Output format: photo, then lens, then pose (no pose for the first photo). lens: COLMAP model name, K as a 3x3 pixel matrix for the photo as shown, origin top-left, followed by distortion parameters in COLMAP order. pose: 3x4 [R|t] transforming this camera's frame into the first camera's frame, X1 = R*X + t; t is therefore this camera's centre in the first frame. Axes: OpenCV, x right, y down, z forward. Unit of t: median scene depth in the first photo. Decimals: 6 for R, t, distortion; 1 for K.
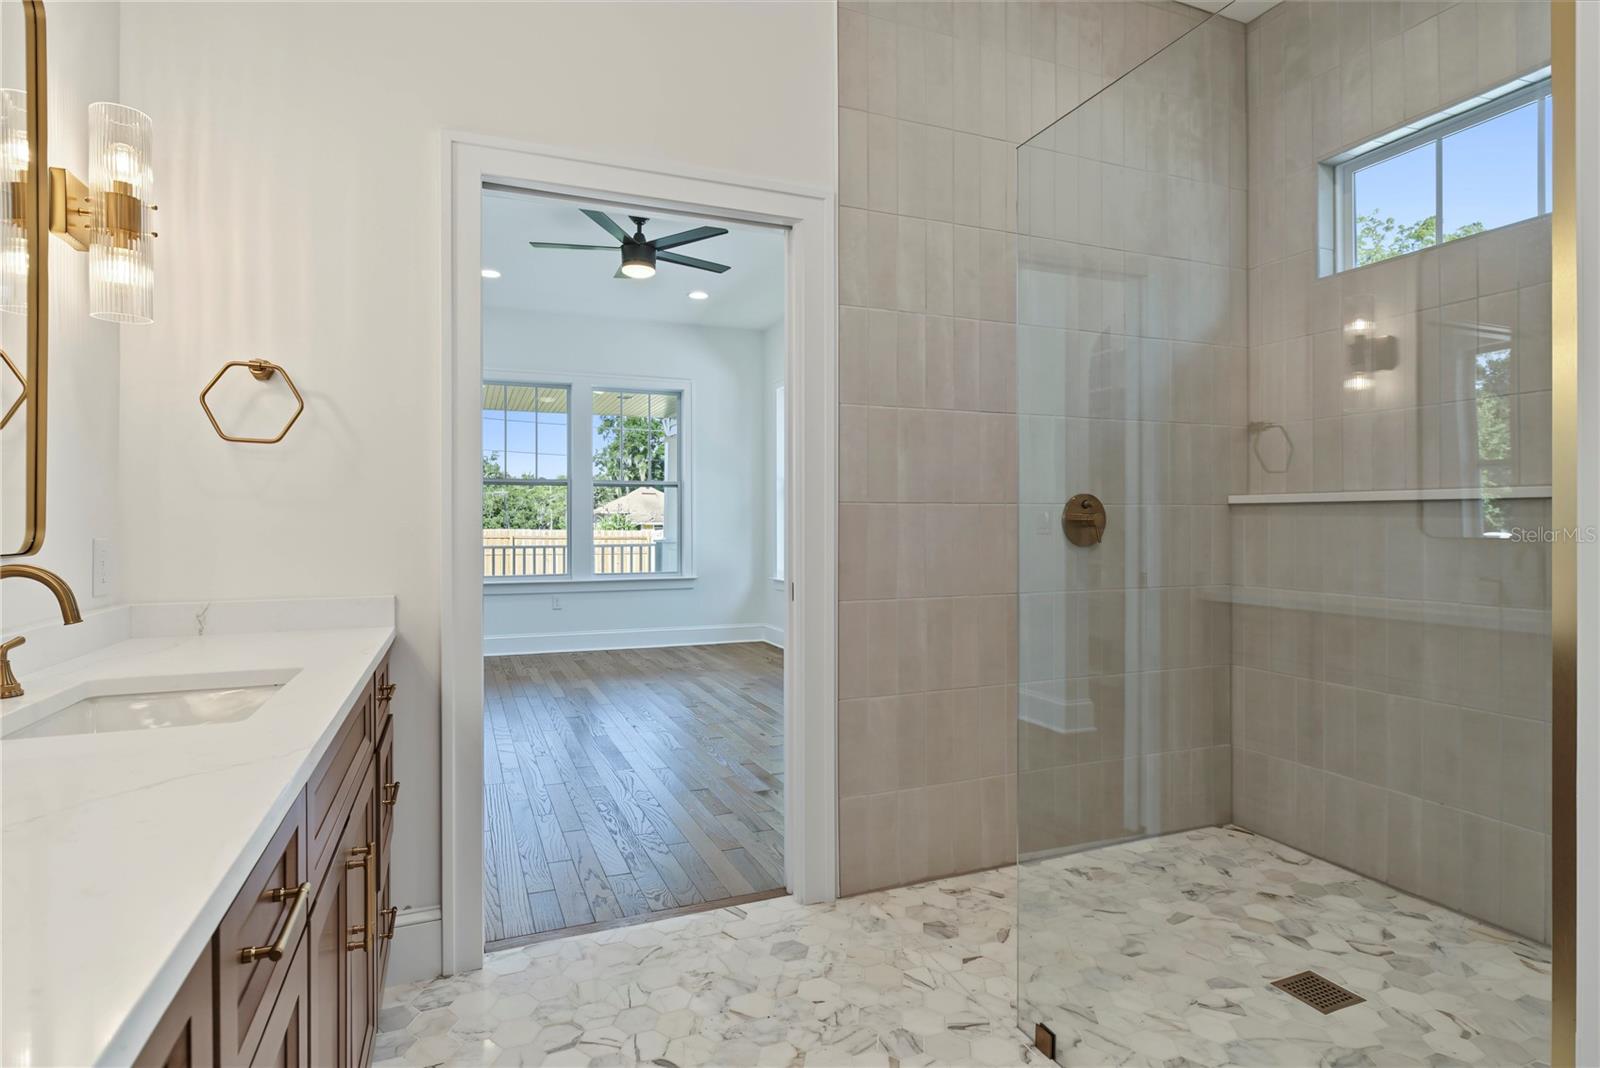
lens RADIAL K [[841.8, 0, 790.8], [0, 841.8, 538.1], [0, 0, 1]] dist [-0.011510, 0.000454]
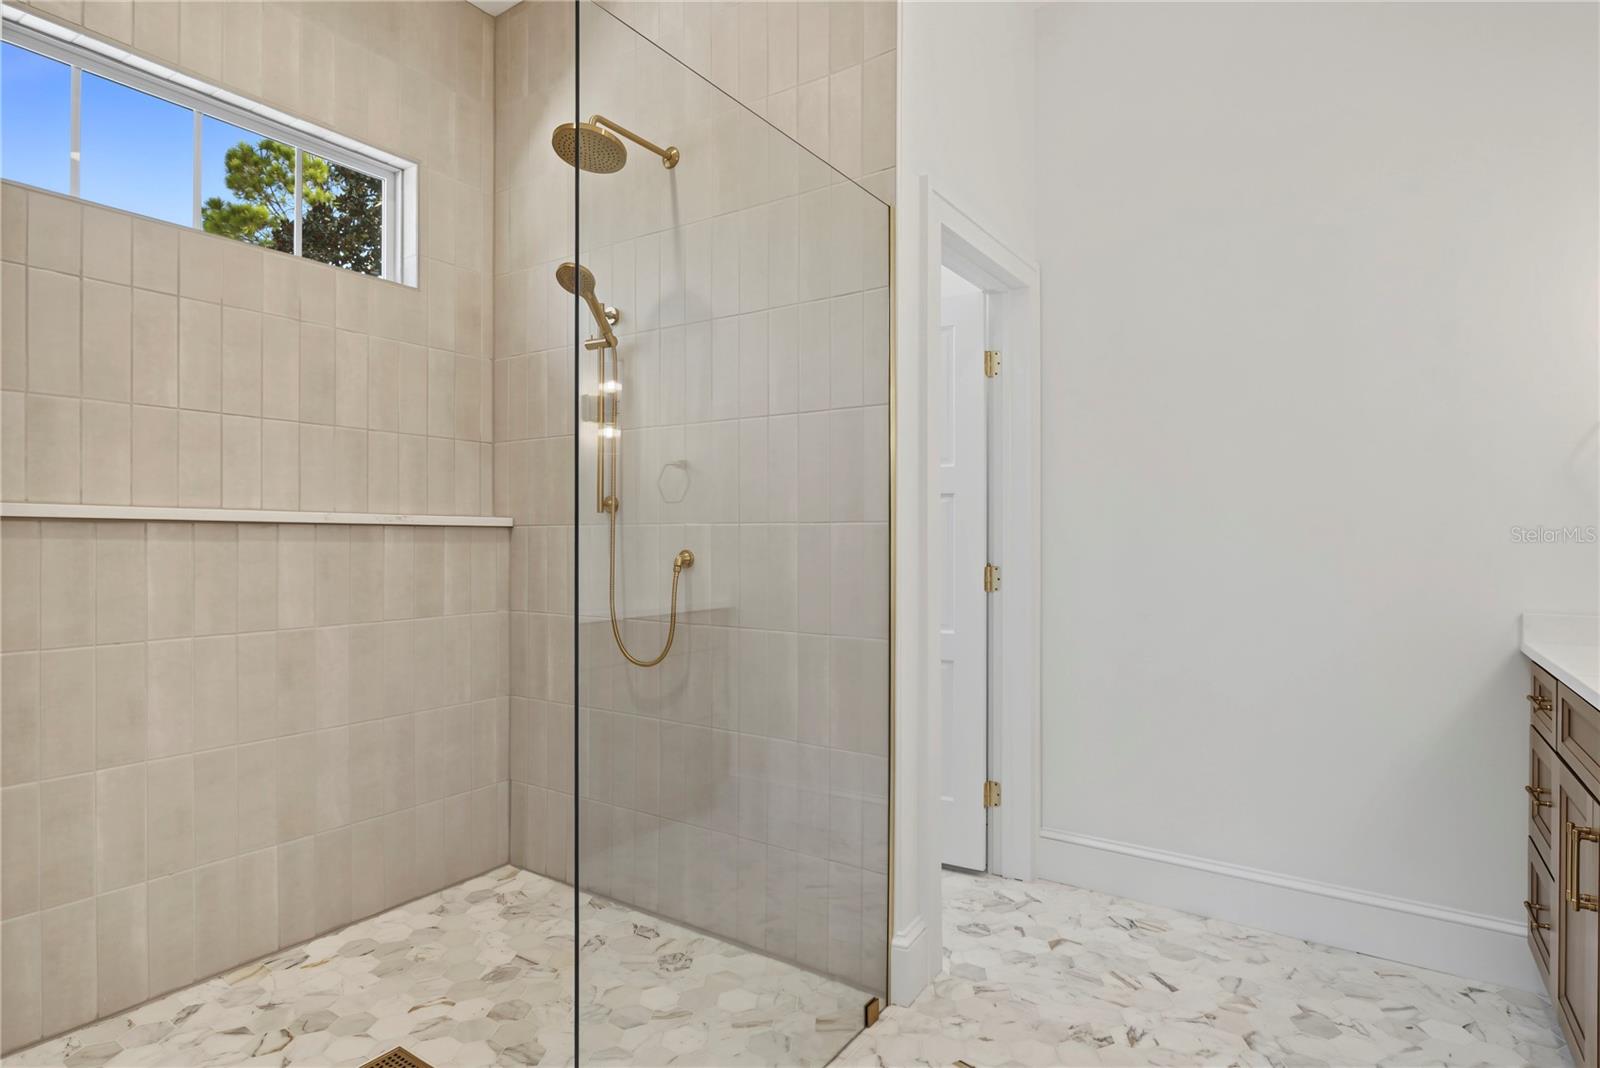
lens RADIAL K [[841.8, 0, 790.8], [0, 841.8, 538.1], [0, 0, 1]] dist [-0.011510, 0.000454]
pose [[-0.549797, 0.003722, 0.835290, -0.306408], [0.029353, 0.999459, 0.014867, -0.022368], [-0.834782, 0.032692, -0.549609, 0.982180]]
